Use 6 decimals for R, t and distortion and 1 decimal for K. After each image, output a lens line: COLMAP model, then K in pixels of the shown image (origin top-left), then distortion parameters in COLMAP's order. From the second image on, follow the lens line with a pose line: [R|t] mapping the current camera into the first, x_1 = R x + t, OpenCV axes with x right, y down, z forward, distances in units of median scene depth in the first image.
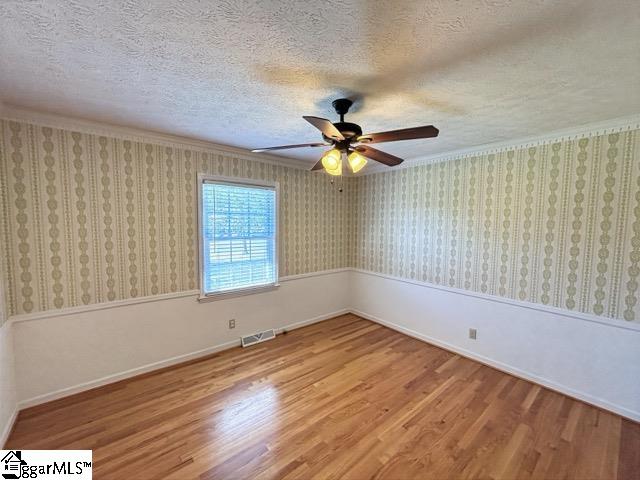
lens RADIAL K [[262.8, 0, 314.4], [0, 262.8, 237.7], [0, 0, 1]] dist [0.000894, -0.000218]
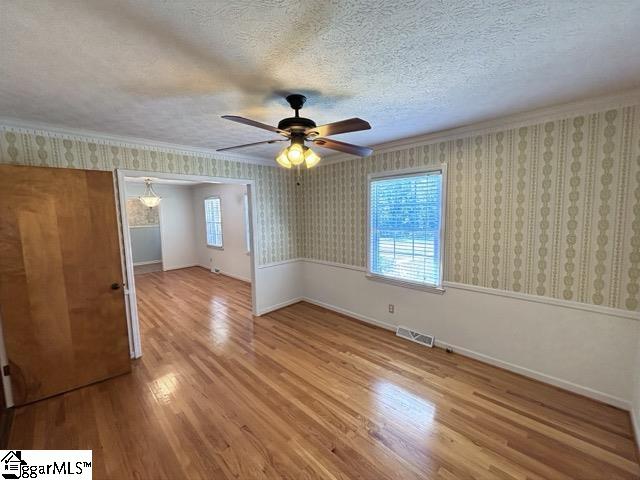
lens RADIAL K [[262.8, 0, 321.8], [0, 262.8, 237.3], [0, 0, 1]] dist [0.000894, -0.000218]
pose [[0.114722, 0.075885, -0.990495, 0.692205], [-0.047646, 0.996351, 0.070815, -0.024629], [0.992254, 0.039069, 0.117919, 0.581089]]
